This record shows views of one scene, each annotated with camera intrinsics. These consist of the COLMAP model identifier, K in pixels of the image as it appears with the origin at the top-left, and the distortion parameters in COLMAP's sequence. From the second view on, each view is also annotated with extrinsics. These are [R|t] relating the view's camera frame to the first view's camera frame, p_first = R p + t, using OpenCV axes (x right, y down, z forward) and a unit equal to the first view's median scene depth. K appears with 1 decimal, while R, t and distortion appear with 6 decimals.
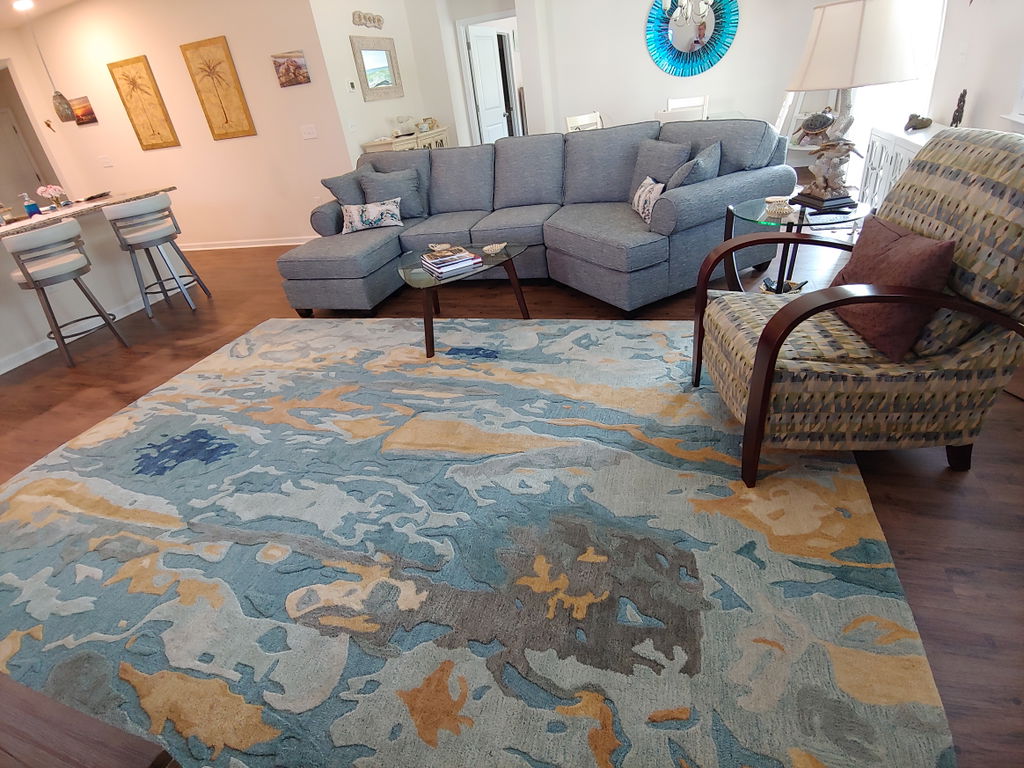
lens RADIAL K [[522.9, 0, 510.3], [0, 522.9, 384.7], [0, 0, 1]] dist [-0.015799, -0.002399]
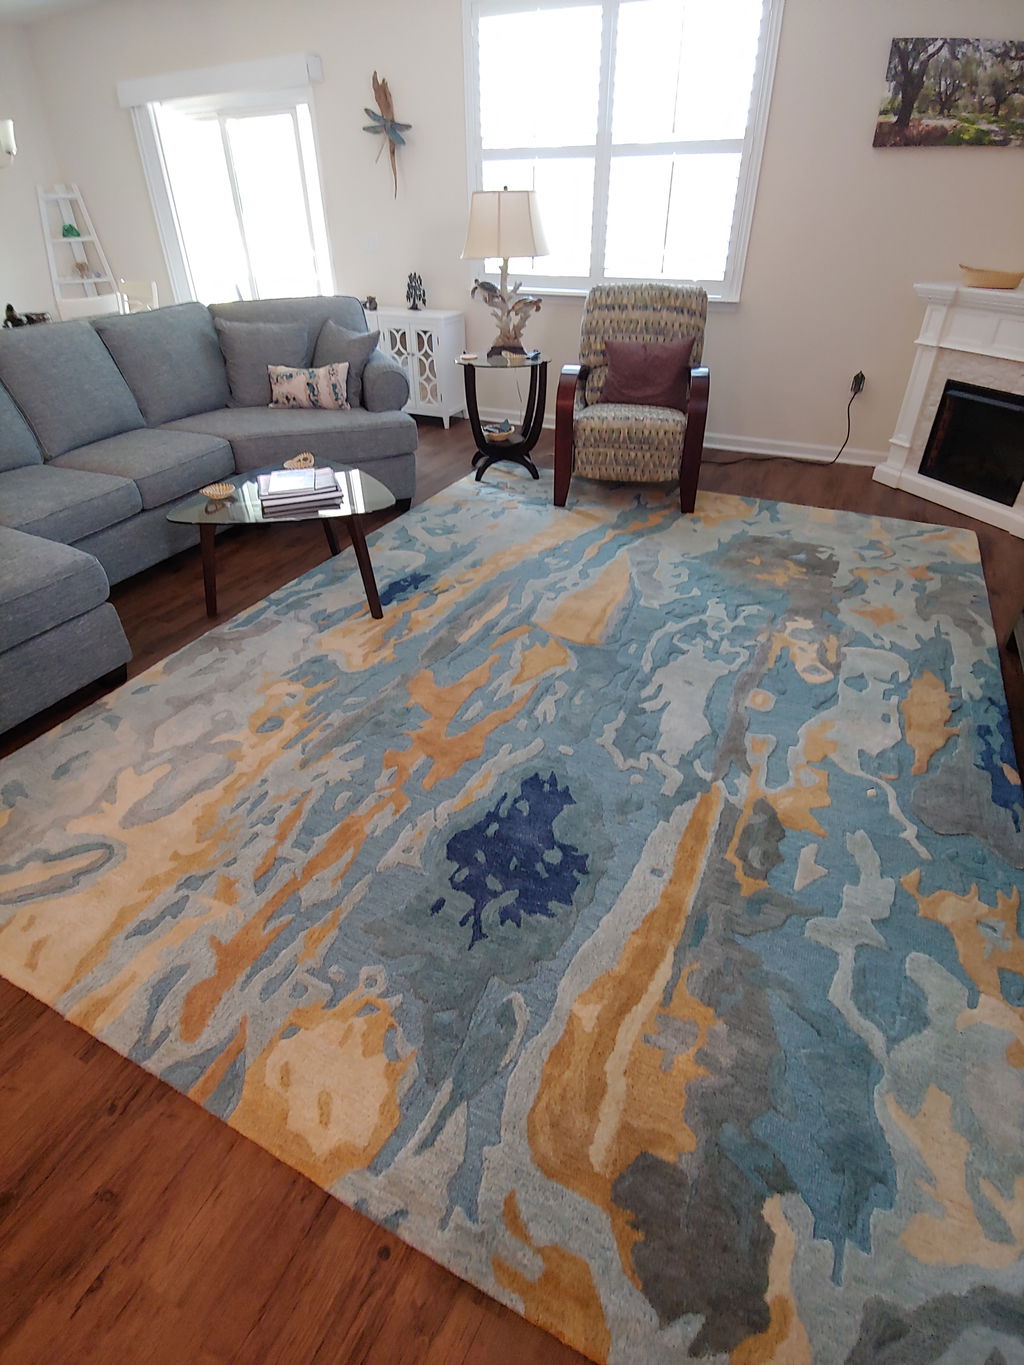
lens RADIAL K [[697.0, 0, 511.6], [0, 697.0, 682.5], [0, 0, 1]] dist [-0.015799, -0.002399]
pose [[0.135135, -0.450367, 0.882558, -1.656219], [0.486237, 0.806241, 0.336971, -0.352399], [-0.863315, 0.383596, 0.327937, 0.991503]]
